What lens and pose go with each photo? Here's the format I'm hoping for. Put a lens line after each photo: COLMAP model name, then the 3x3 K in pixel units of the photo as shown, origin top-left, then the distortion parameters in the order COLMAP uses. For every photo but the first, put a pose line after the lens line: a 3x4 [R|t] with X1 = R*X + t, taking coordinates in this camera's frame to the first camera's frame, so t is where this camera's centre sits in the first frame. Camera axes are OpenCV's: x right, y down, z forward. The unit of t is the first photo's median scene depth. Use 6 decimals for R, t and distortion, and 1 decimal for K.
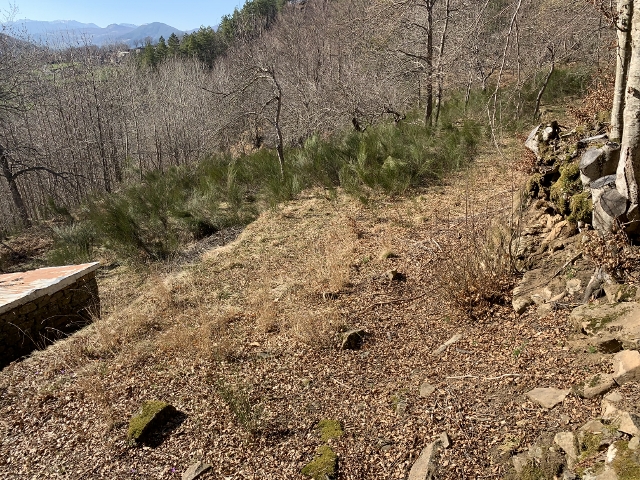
lens RADIAL K [[491.5, 0, 324.2], [0, 491.5, 235.6], [0, 0, 1]] dist [0.033622, -0.036463]
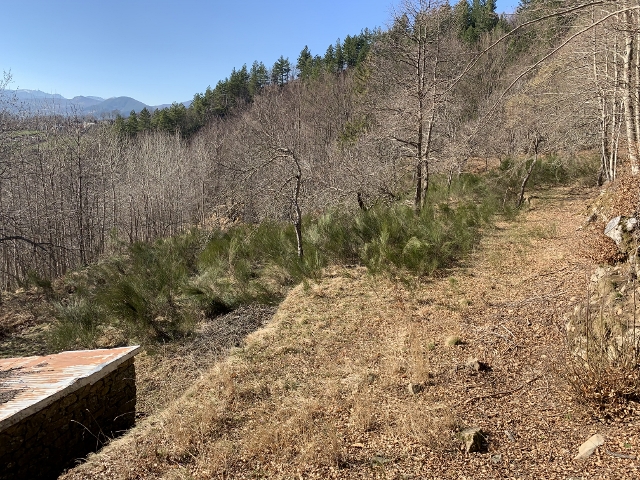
lens RADIAL K [[491.5, 0, 321.6], [0, 491.5, 235.0], [0, 0, 1]] dist [0.033622, -0.036463]
pose [[0.995591, 0.027530, 0.089672, -0.141120], [-0.013682, 0.988358, -0.151531, -0.010347], [-0.092800, 0.149636, 0.984377, 0.027637]]
